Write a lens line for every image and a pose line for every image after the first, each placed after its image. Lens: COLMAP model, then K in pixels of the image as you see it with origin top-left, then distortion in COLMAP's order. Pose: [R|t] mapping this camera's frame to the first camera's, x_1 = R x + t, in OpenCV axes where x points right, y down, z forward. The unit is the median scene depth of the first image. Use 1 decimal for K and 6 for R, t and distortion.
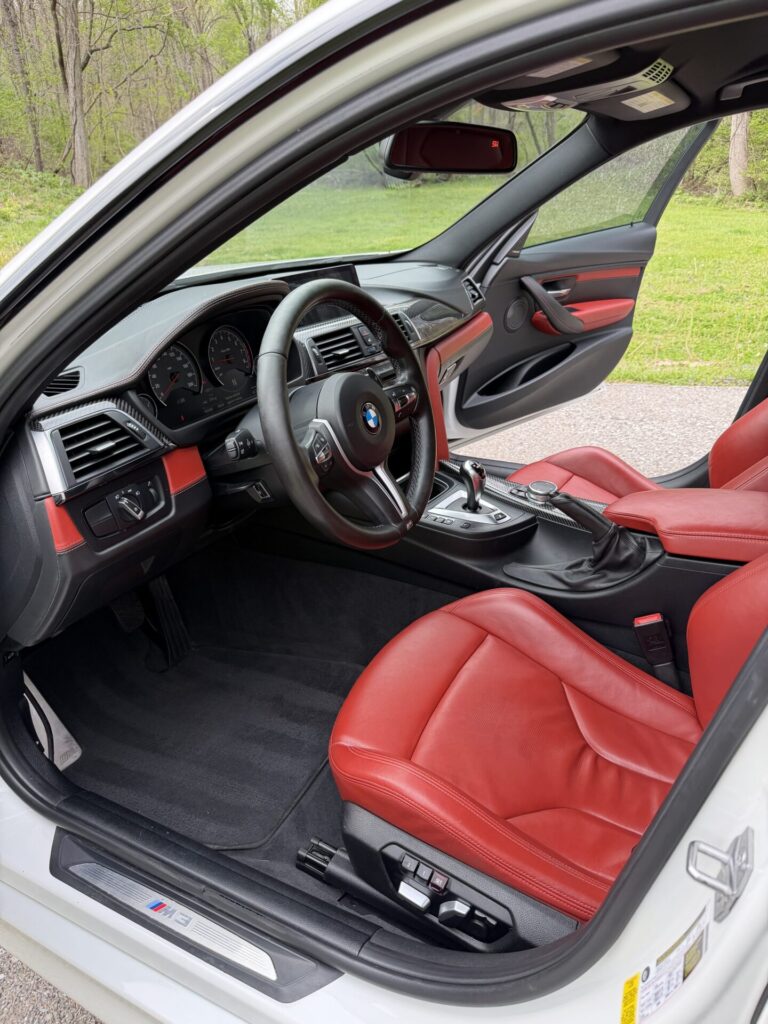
lens RADIAL K [[730.8, 0, 385.2], [0, 730.8, 511.8], [0, 0, 1]] dist [-0.004995, -0.003039]
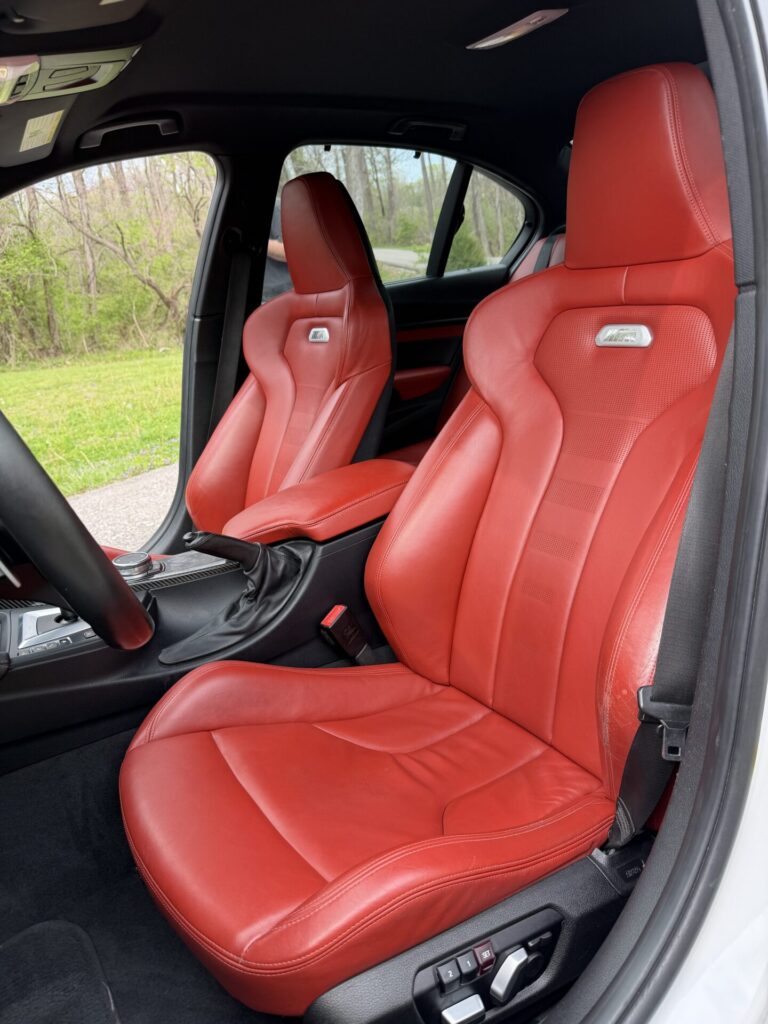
lens RADIAL K [[730.8, 0, 384.6], [0, 730.8, 512.4], [0, 0, 1]] dist [-0.004995, -0.003039]
pose [[0.501328, -0.310502, 0.807626, -0.324263], [0.465761, 0.883466, 0.050543, 0.010578], [-0.729203, 0.350822, 0.587526, 0.341729]]
